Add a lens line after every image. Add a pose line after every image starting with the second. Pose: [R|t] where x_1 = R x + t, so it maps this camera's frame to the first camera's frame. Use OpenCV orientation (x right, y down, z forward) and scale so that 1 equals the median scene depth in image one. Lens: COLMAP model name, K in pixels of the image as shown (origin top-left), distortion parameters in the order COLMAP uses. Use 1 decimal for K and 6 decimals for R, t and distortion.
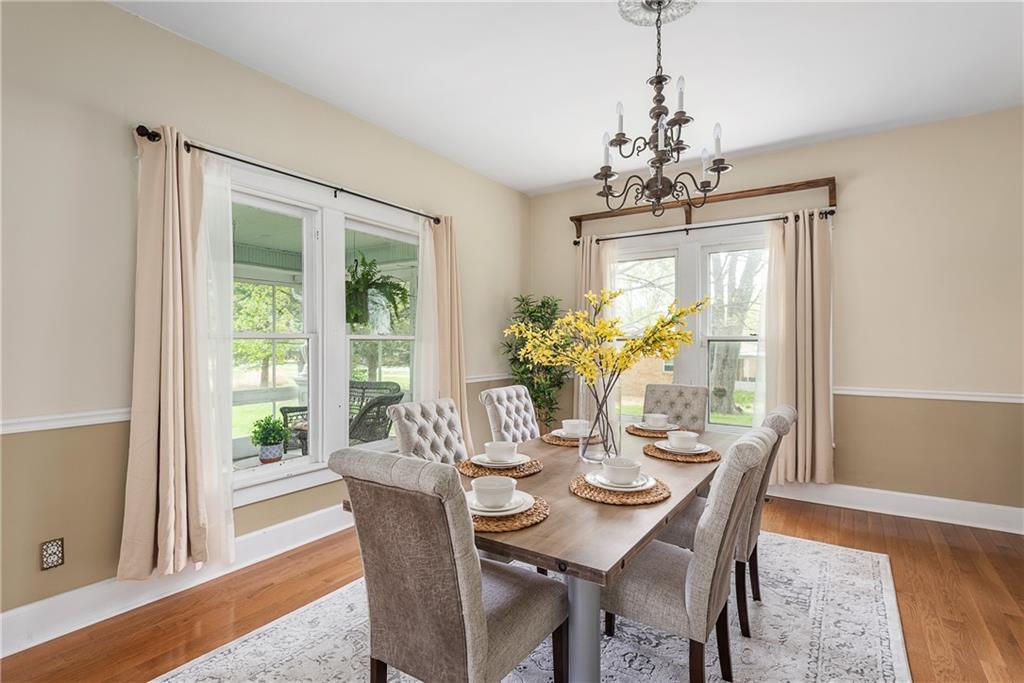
lens RADIAL K [[504.1, 0, 513.1], [0, 504.1, 335.6], [0, 0, 1]] dist [-0.000478, -0.001411]
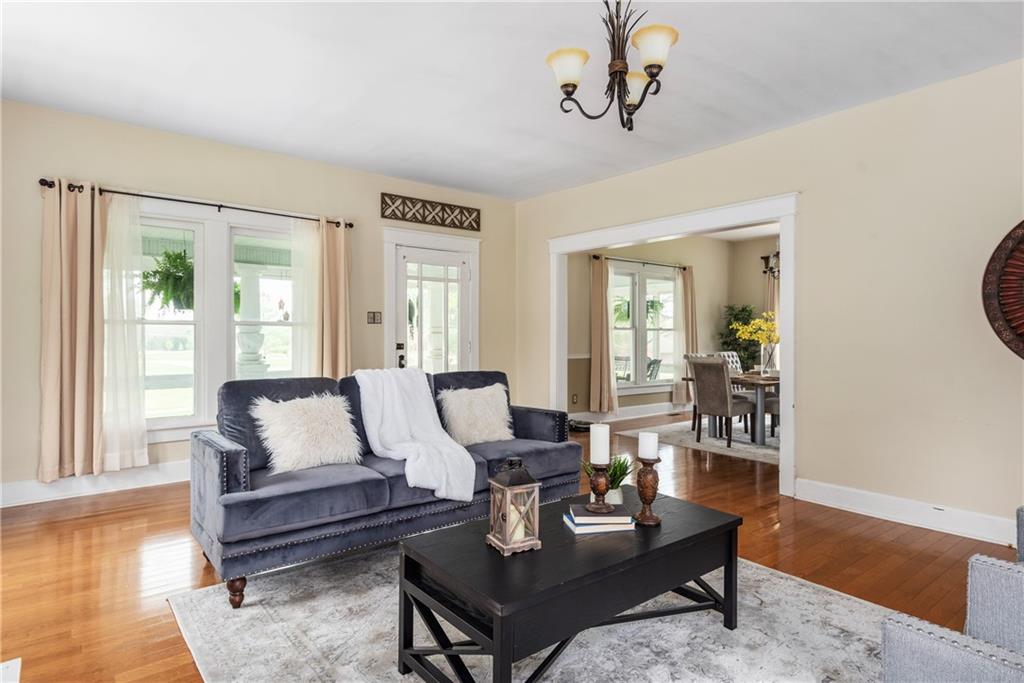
lens RADIAL K [[554.7, 0, 525.2], [0, 554.7, 337.4], [0, 0, 1]] dist [0.003829, 0.000654]
pose [[0.954726, 0.002264, -0.297478, -0.133479], [0.001217, 0.999933, 0.011516, 0.010067], [0.297484, -0.011357, 0.954659, -1.569613]]
